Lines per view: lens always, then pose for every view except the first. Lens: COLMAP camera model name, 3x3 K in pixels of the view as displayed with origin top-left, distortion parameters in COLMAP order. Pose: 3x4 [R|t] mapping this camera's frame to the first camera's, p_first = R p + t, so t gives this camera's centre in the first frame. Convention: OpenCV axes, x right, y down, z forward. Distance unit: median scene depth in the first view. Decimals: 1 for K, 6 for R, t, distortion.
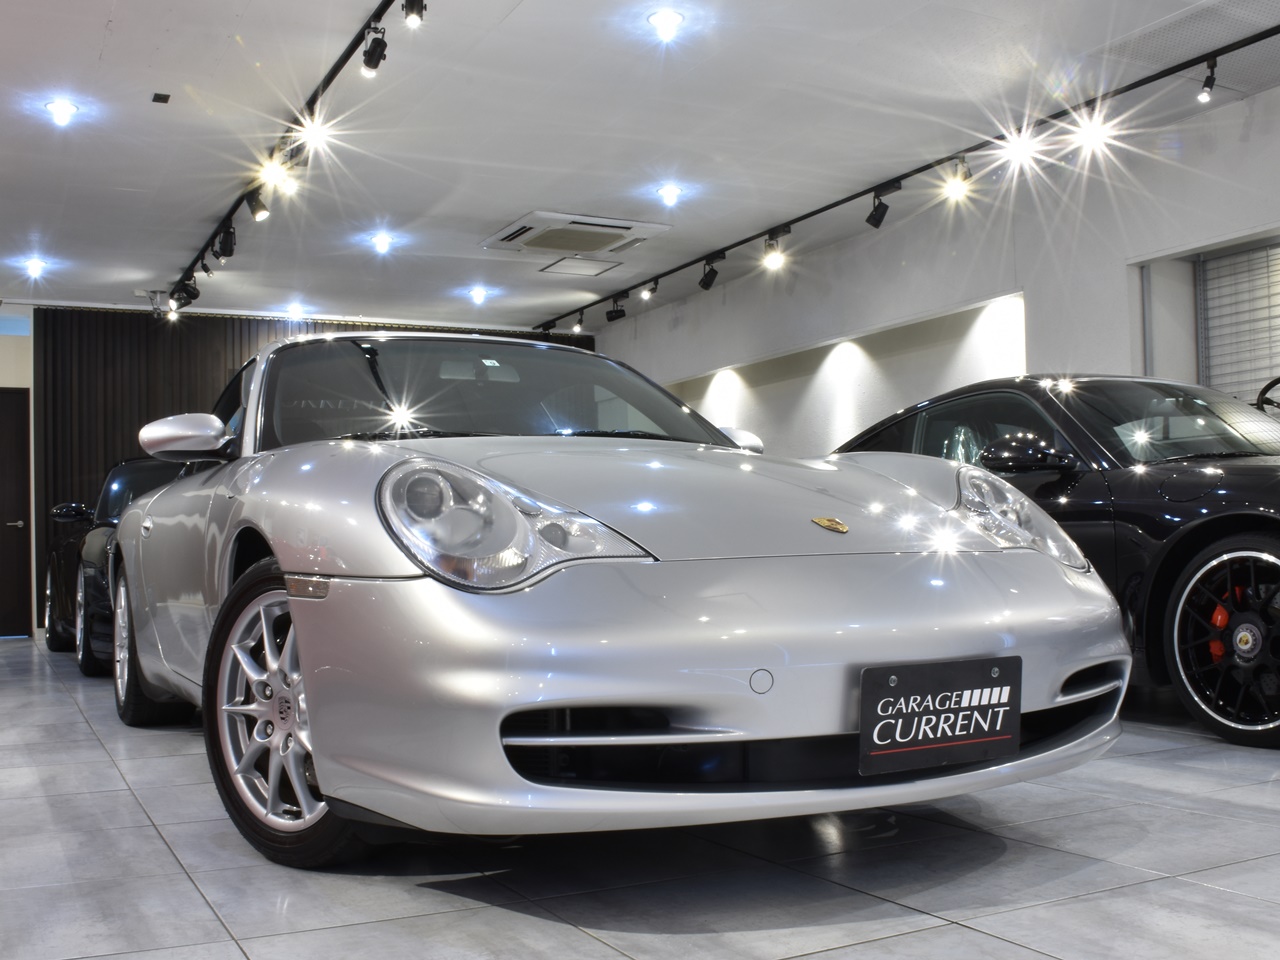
lens RADIAL K [[1333.7, 0, 623.6], [0, 1333.7, 476.8], [0, 0, 1]] dist [-0.137071, 0.050336]
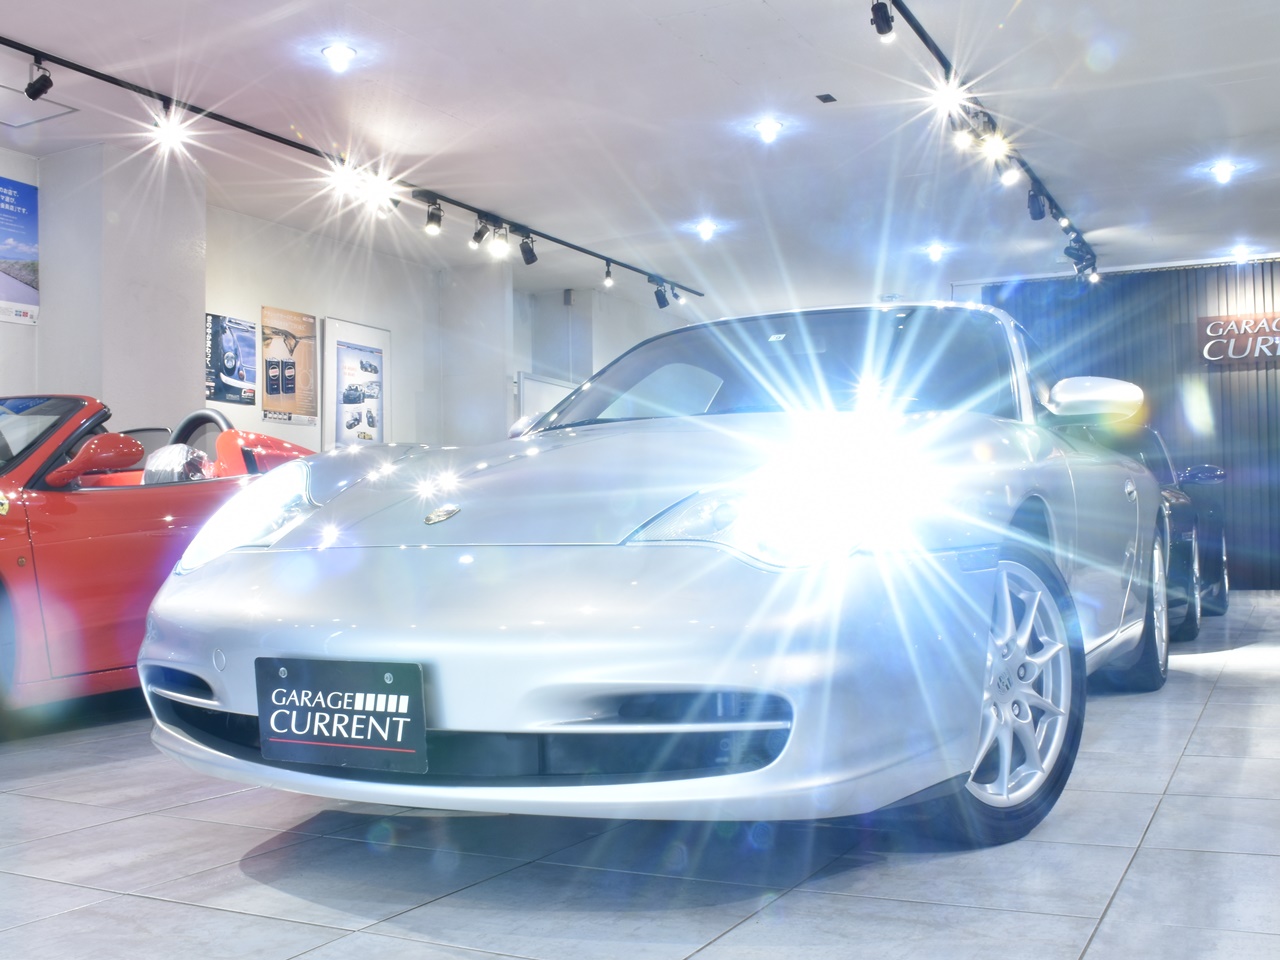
lens RADIAL K [[1333.7, 0, 623.6], [0, 1333.7, 476.8], [0, 0, 1]] dist [-0.137071, 0.050336]
pose [[0.591086, -0.024369, -0.806240, 1.152598], [0.050489, 0.998701, 0.006829, 0.009332], [0.805027, -0.044743, 0.591549, 0.598975]]
